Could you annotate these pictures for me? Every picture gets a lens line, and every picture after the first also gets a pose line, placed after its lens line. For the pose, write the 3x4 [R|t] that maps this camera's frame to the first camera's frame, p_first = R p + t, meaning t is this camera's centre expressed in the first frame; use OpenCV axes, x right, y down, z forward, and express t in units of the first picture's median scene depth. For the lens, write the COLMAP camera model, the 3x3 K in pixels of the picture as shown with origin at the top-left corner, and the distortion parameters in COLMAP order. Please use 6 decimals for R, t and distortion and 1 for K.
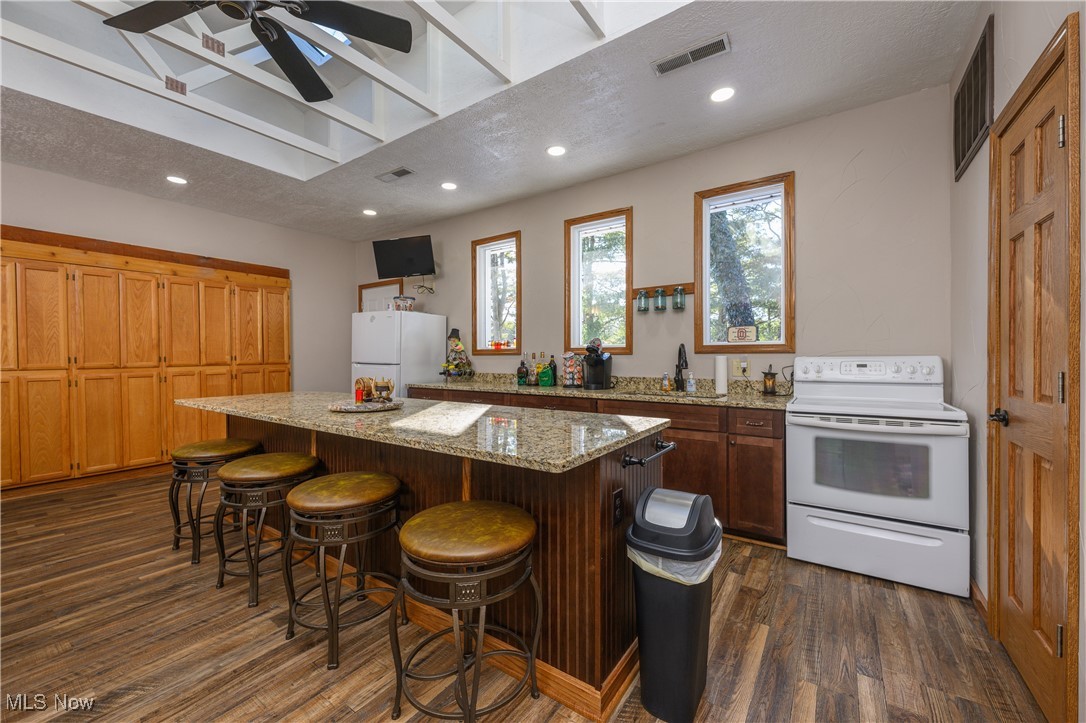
lens RADIAL K [[428.7, 0, 541.5], [0, 428.7, 361.4], [0, 0, 1]] dist [-0.000652, 0.000223]
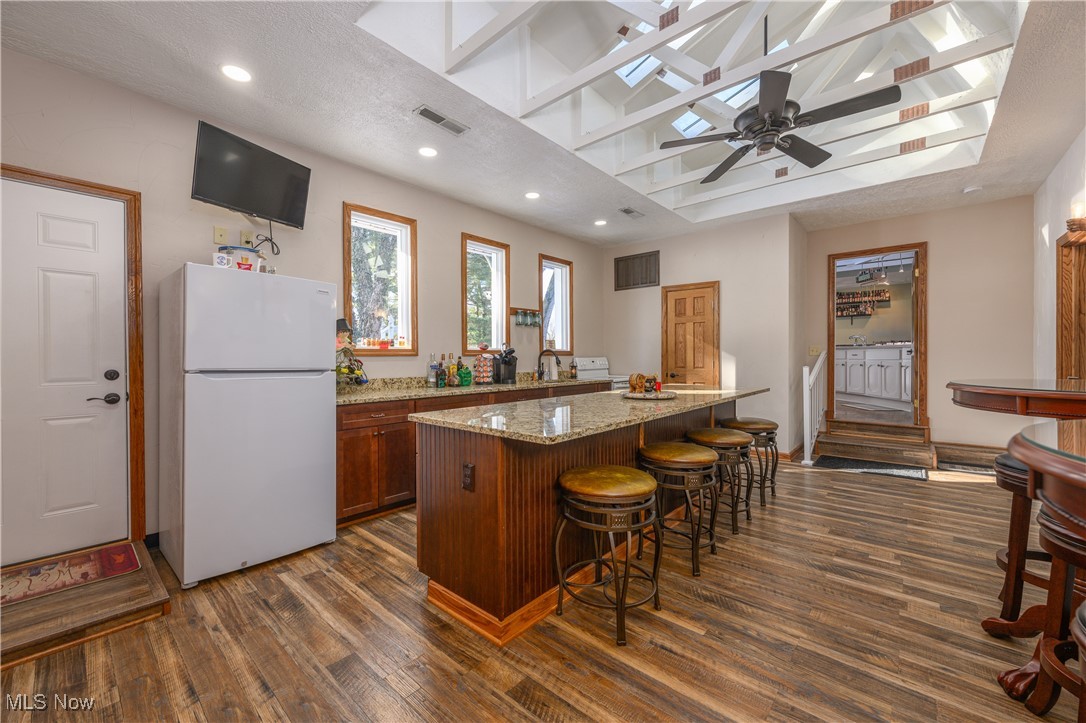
lens RADIAL K [[428.7, 0, 541.0], [0, 428.7, 357.9], [0, 0, 1]] dist [-0.000652, 0.000223]
pose [[0.113506, 0.001039, 0.993537, -1.077232], [0.016699, 0.999856, -0.002953, -0.004340], [-0.993397, 0.016926, 0.113473, 0.733891]]
